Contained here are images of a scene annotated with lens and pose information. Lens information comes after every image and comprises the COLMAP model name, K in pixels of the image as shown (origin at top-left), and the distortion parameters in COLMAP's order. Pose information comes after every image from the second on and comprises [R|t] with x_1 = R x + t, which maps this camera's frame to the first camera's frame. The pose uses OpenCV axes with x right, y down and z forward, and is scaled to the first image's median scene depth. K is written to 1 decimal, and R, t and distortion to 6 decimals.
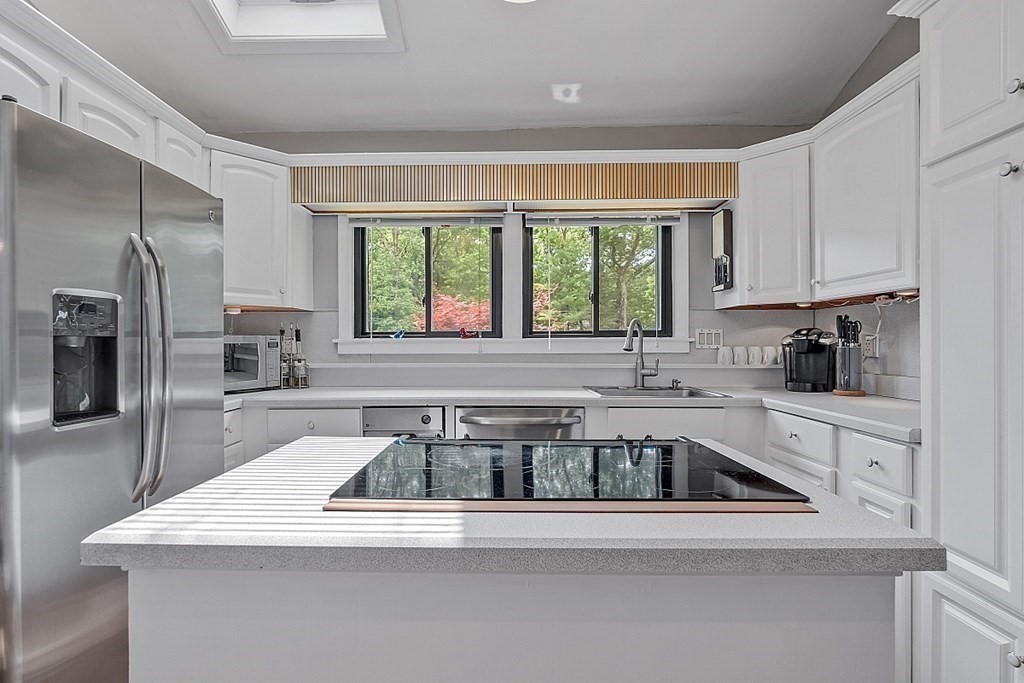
lens RADIAL K [[491.0, 0, 496.1], [0, 491.0, 348.3], [0, 0, 1]] dist [-0.014318, 0.000190]
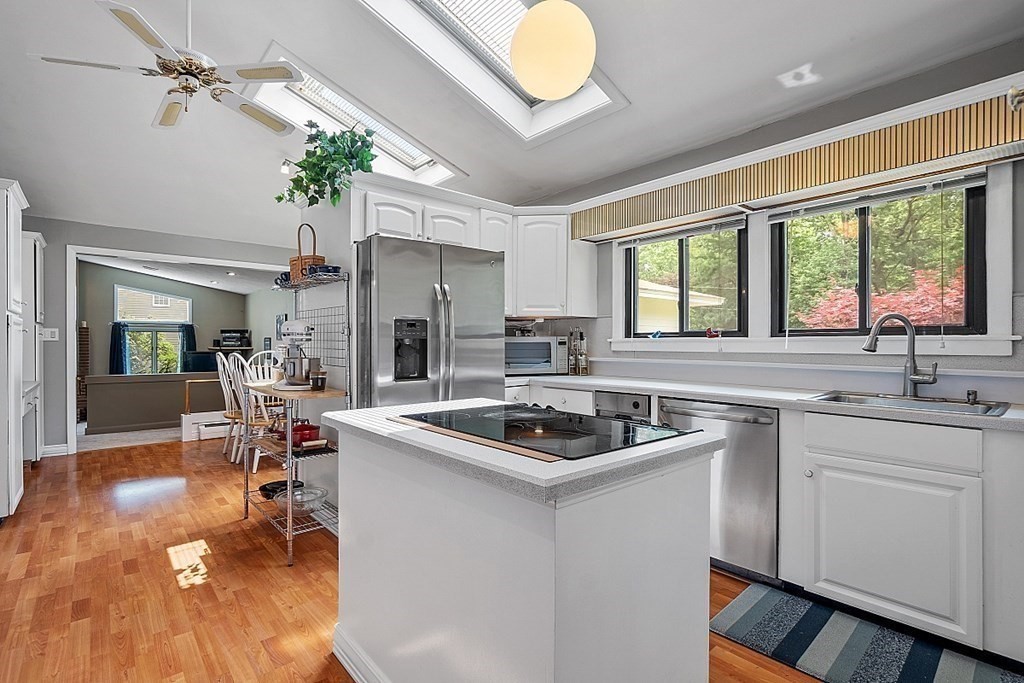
lens RADIAL K [[462.6, 0, 515.0], [0, 462.6, 340.5], [0, 0, 1]] dist [-0.003714, -0.000937]
pose [[0.686514, -0.001927, -0.727114, 0.399311], [-0.007098, 0.999931, -0.009351, -0.001560], [0.727082, 0.011580, 0.686453, -0.002649]]
